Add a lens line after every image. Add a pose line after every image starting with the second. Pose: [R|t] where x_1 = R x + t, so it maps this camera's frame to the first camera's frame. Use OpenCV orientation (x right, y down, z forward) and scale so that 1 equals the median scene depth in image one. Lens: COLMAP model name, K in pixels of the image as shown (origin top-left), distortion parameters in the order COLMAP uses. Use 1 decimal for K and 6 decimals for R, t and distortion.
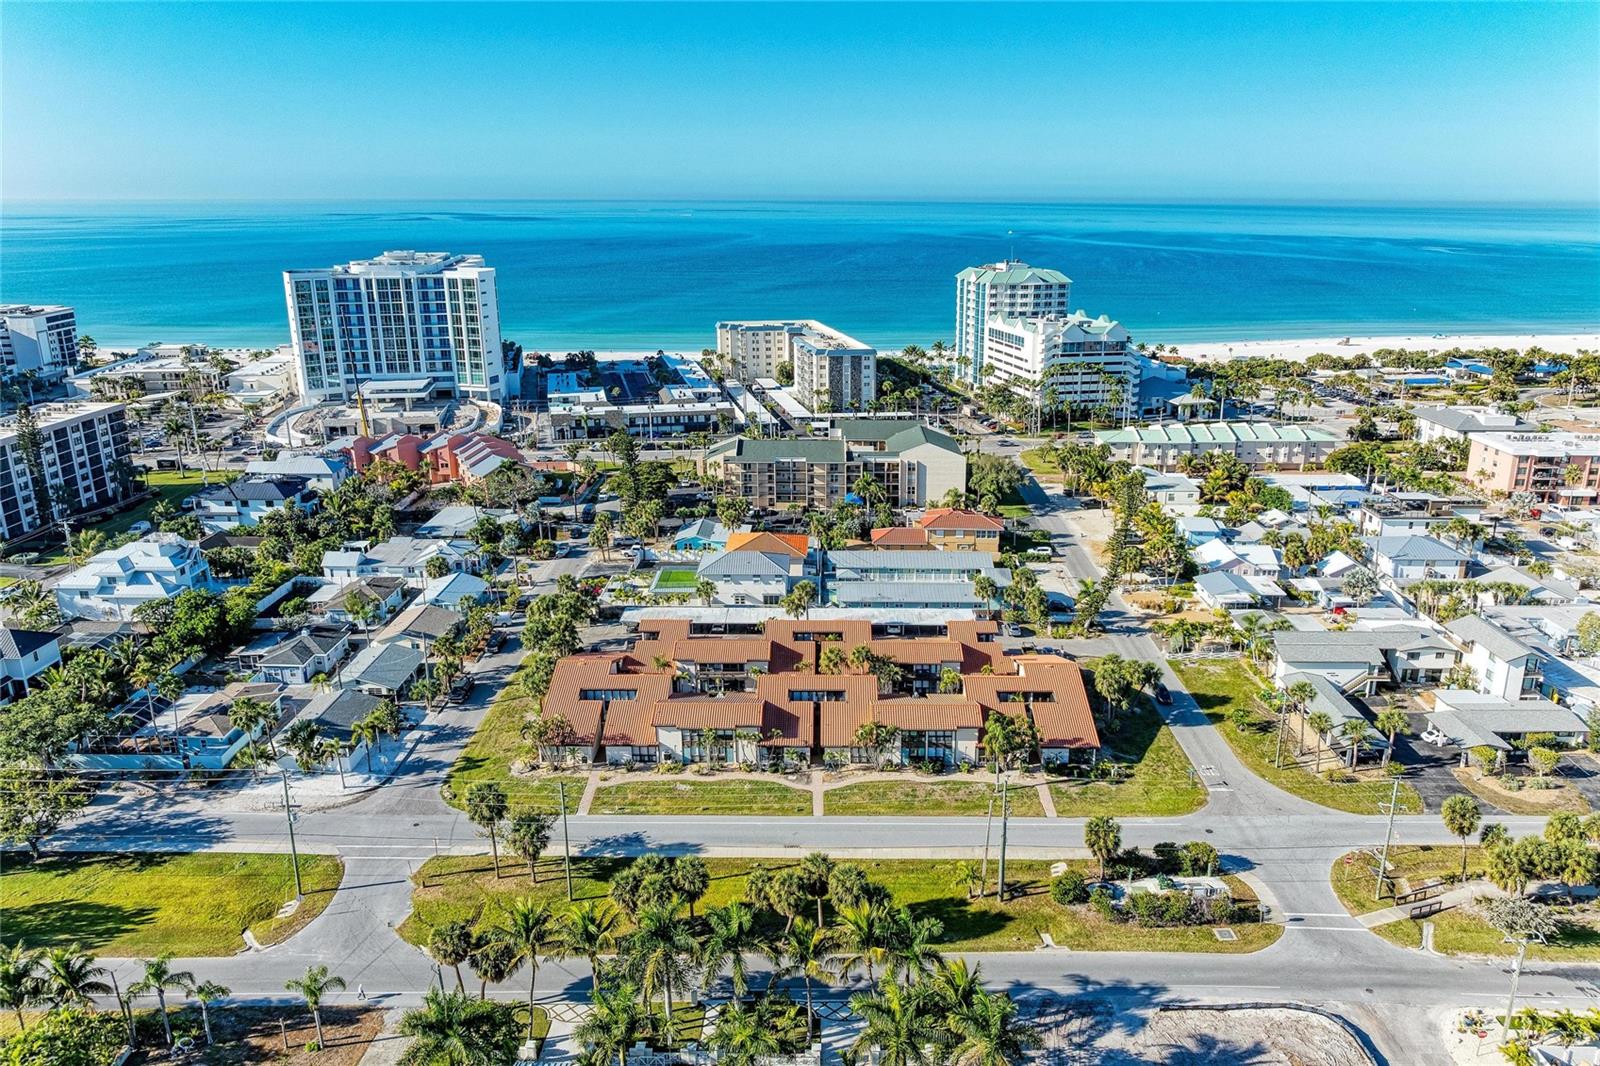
lens RADIAL K [[1121.9, 0, 830.6], [0, 1121.9, 552.1], [0, 0, 1]] dist [-0.005770, -0.025808]
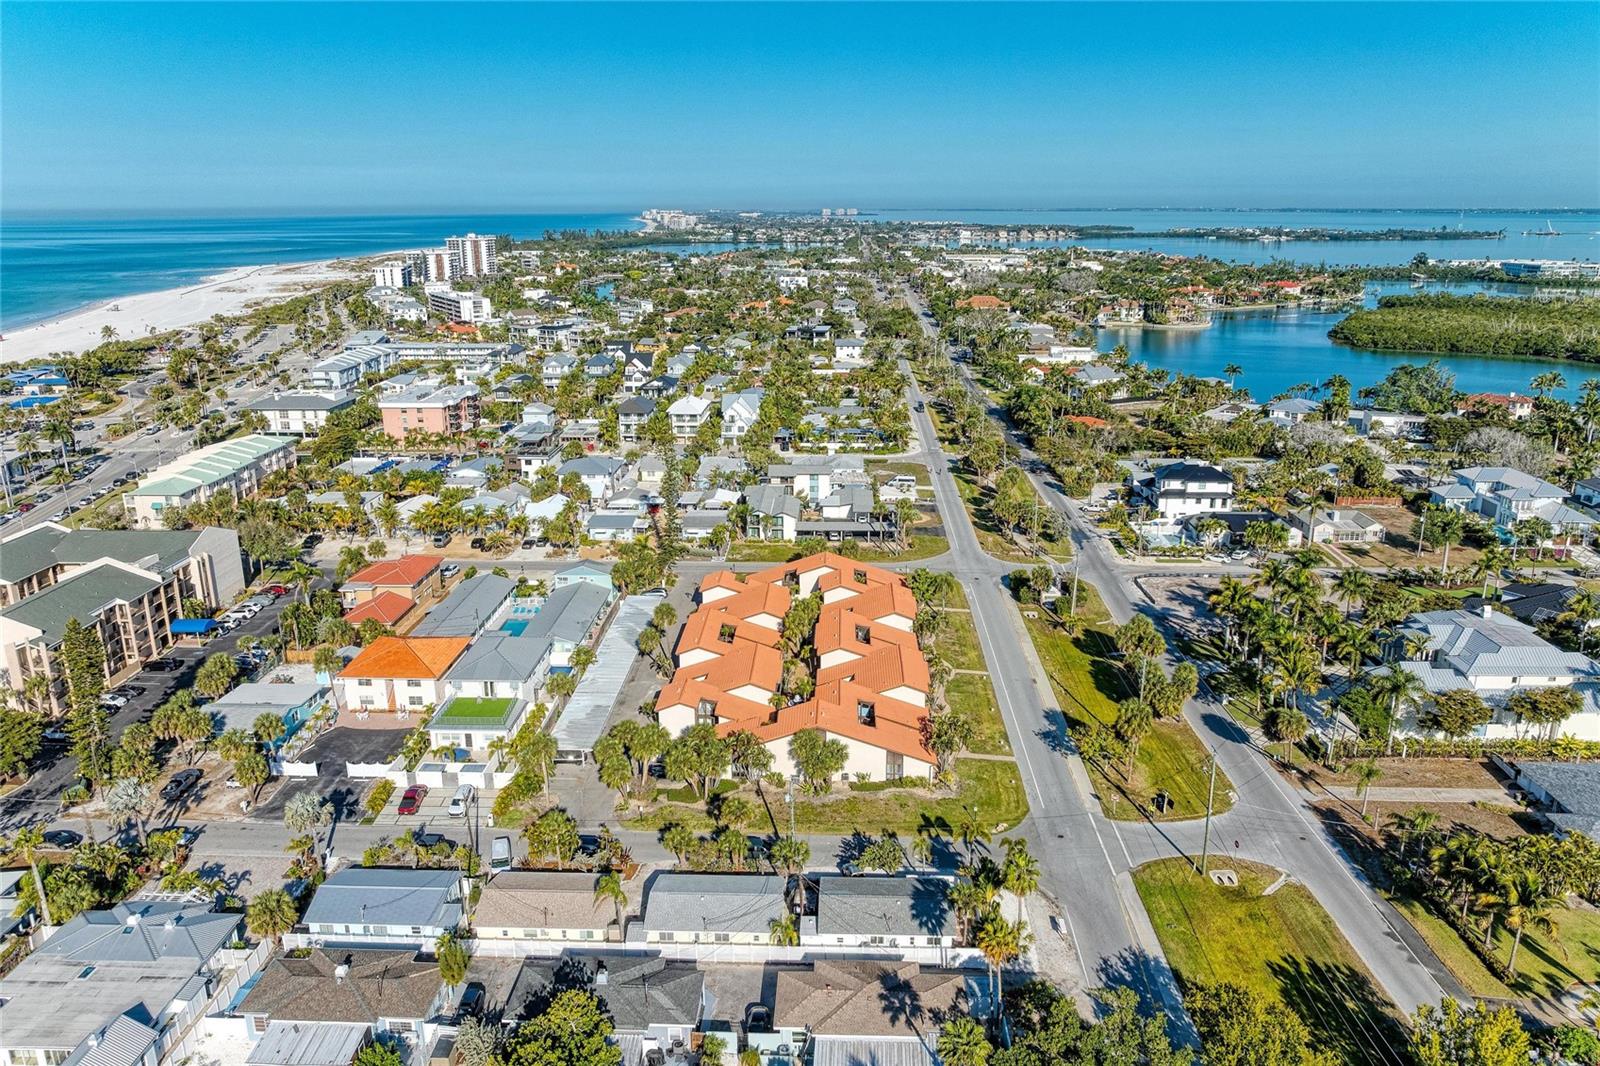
lens RADIAL K [[1118.4, 0, 811.4], [0, 1118.4, 531.6], [0, 0, 1]] dist [-0.012311, -0.006717]
pose [[0.030221, -0.285538, 0.957891, -0.576932], [0.306128, 0.914920, 0.263071, -0.152958], [-0.951511, 0.285287, 0.115061, 0.472608]]
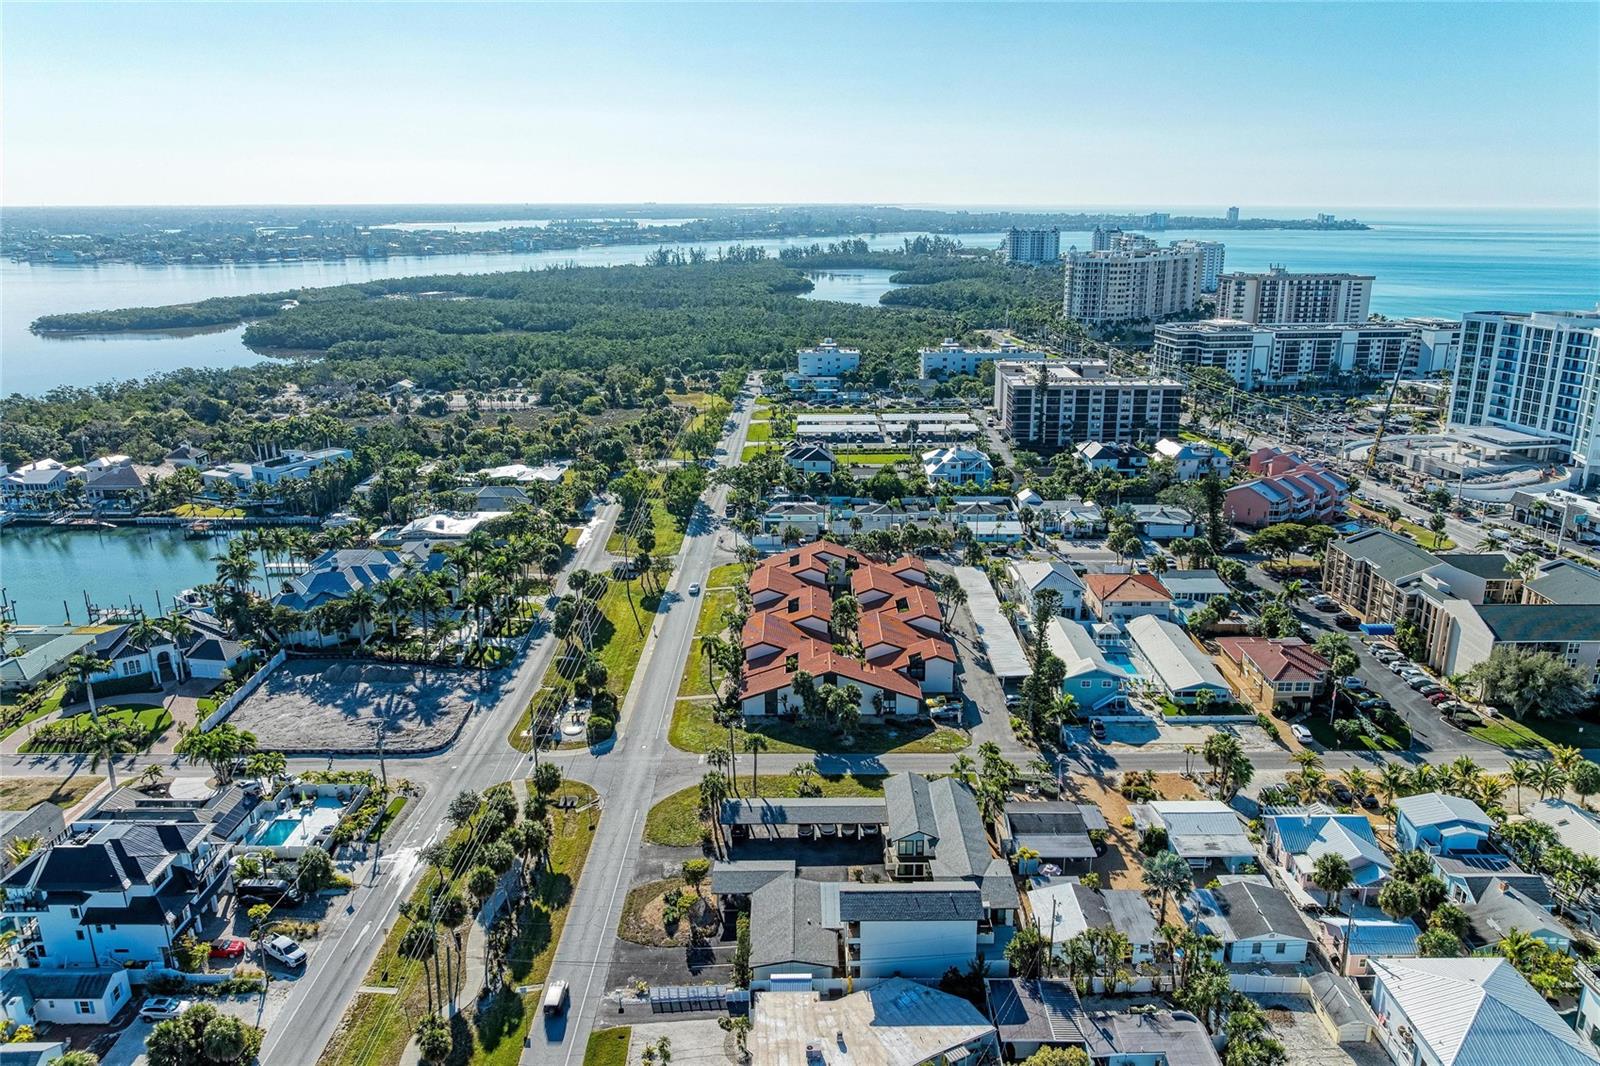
lens RADIAL K [[1118.4, 0, 811.4], [0, 1118.4, 531.6], [0, 0, 1]] dist [-0.012311, -0.006717]
pose [[0.008547, 0.277827, -0.960593, 0.716090], [-0.302787, 0.916250, 0.262308, -0.182960], [0.953020, 0.288613, 0.091954, 0.459100]]
